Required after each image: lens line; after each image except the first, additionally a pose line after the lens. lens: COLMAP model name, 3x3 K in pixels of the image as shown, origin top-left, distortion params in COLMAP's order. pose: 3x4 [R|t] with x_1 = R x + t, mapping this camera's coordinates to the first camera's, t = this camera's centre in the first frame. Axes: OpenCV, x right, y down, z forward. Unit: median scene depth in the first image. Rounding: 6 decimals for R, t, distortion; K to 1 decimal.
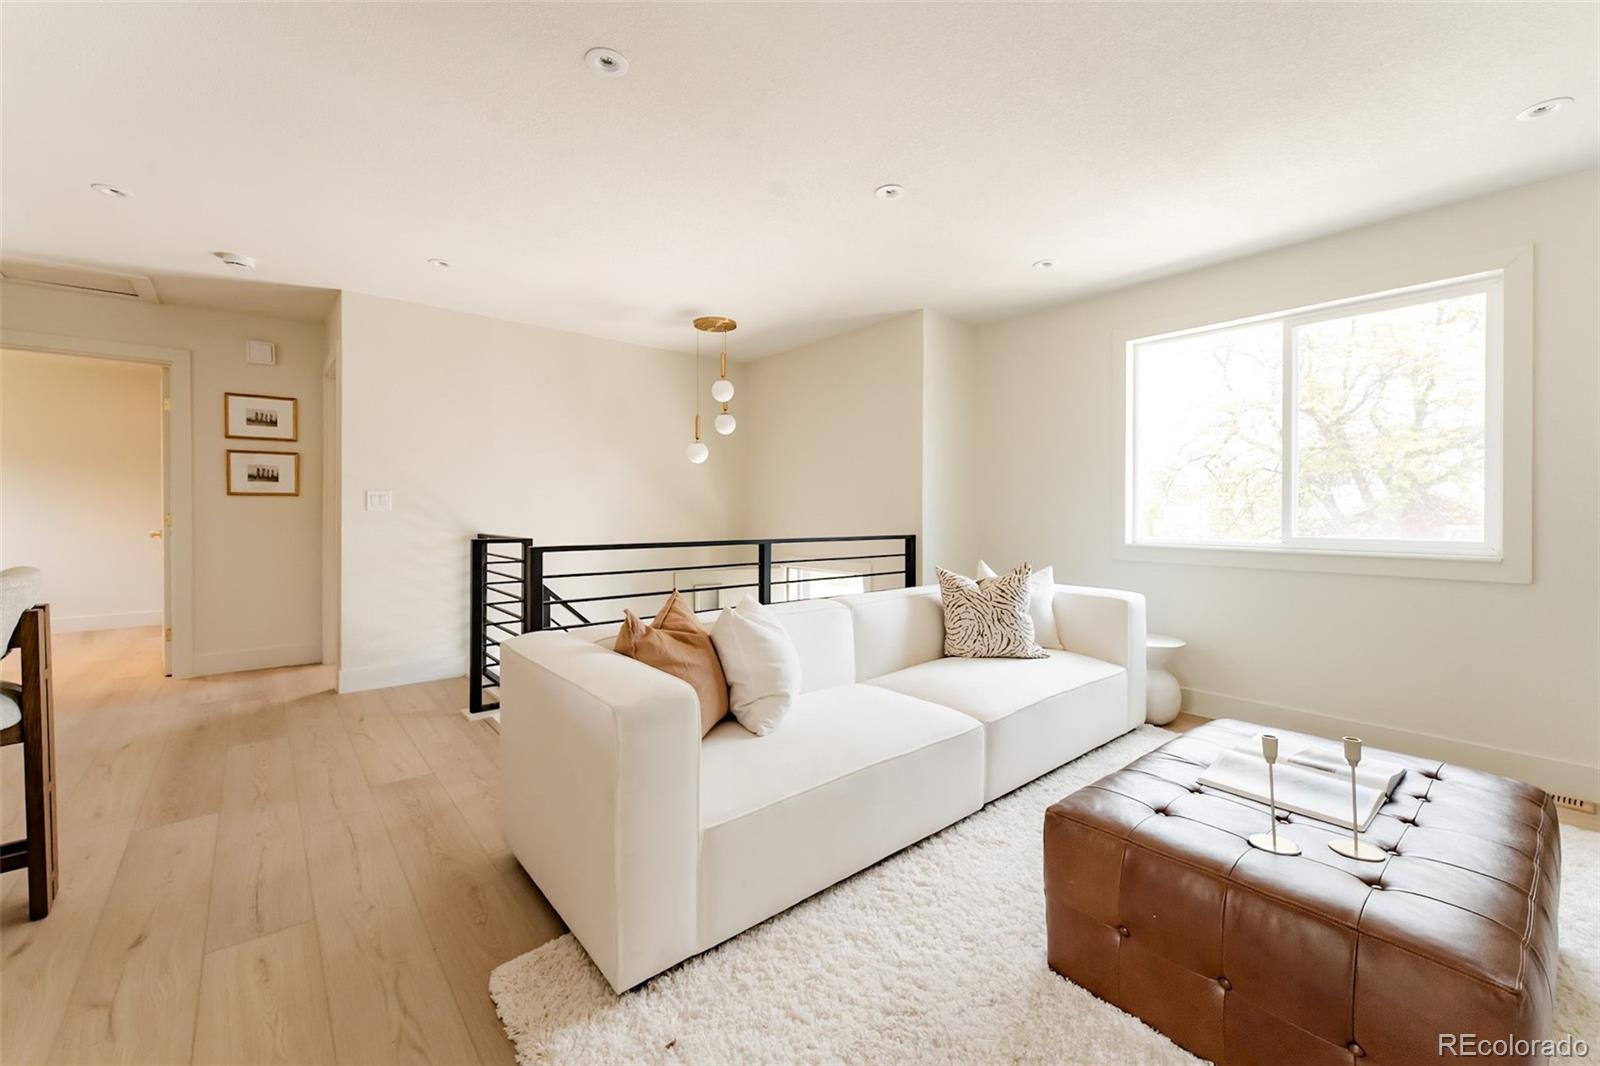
lens RADIAL K [[649.4, 0, 787.0], [0, 649.4, 516.9], [0, 0, 1]] dist [0.000728, -0.002280]
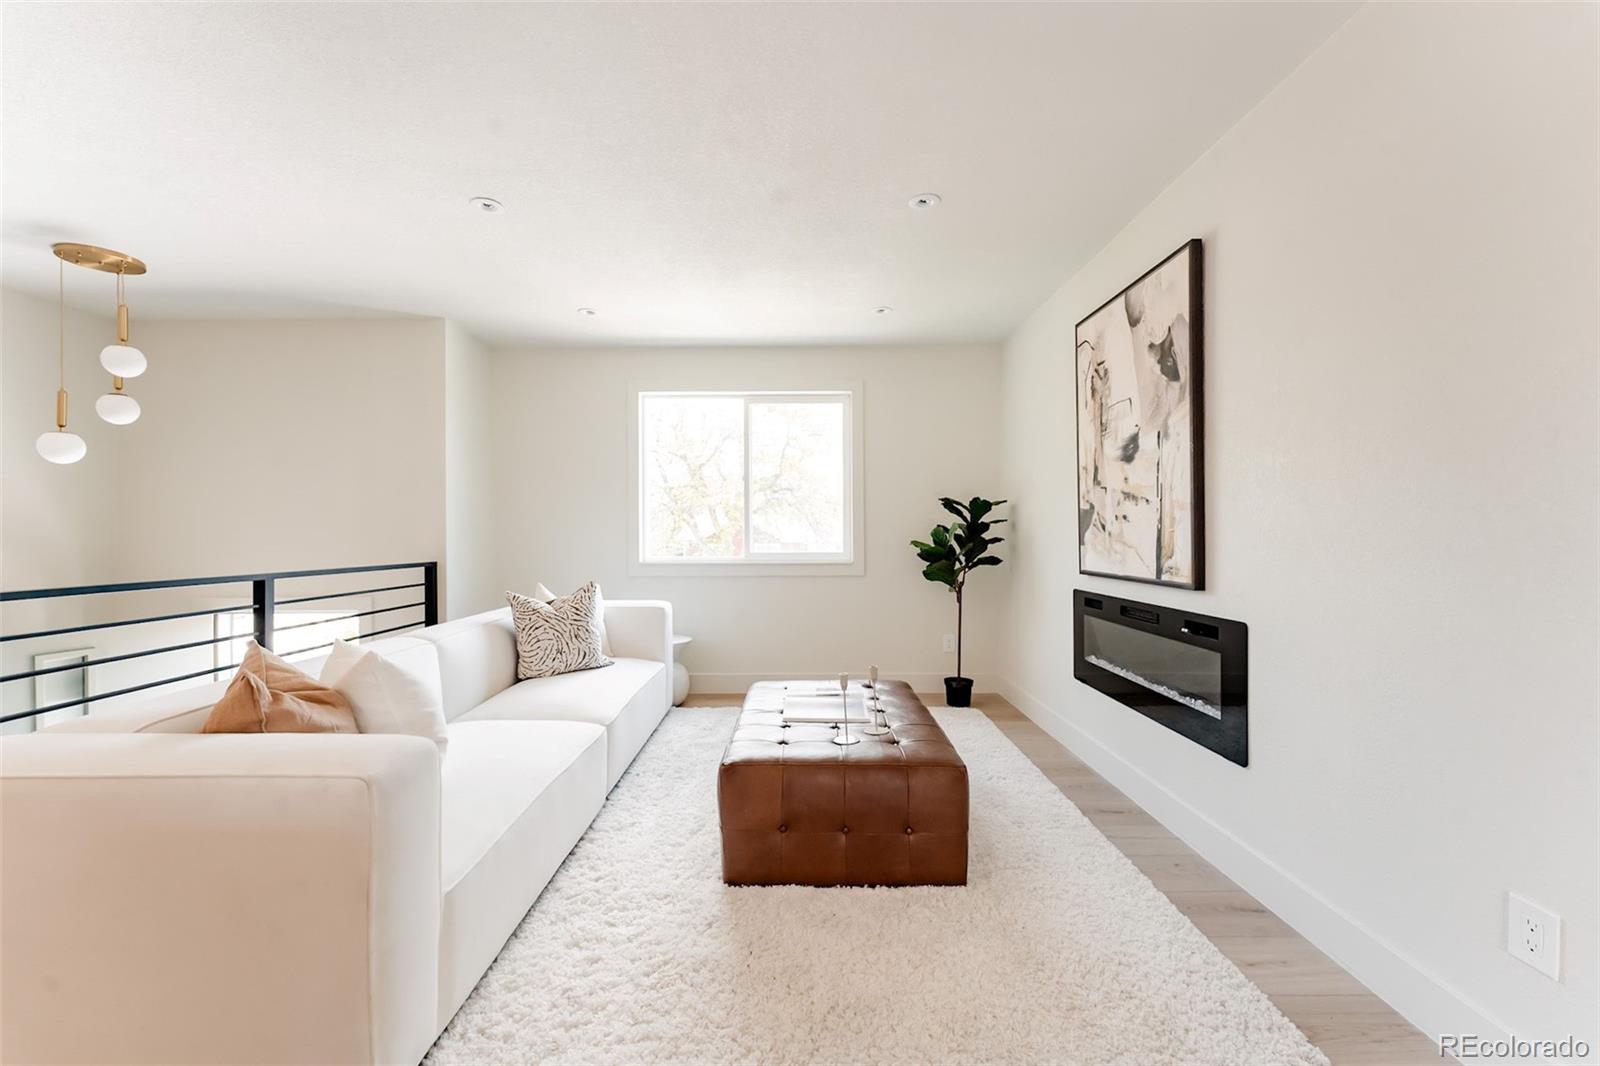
lens RADIAL K [[649.4, 0, 802.1], [0, 649.4, 535.3], [0, 0, 1]] dist [0.000728, -0.002280]
pose [[0.627953, -0.004577, 0.778238, -0.268033], [0.012234, 0.999917, -0.003991, 0.000081], [-0.778155, 0.012027, 0.627957, 0.030176]]
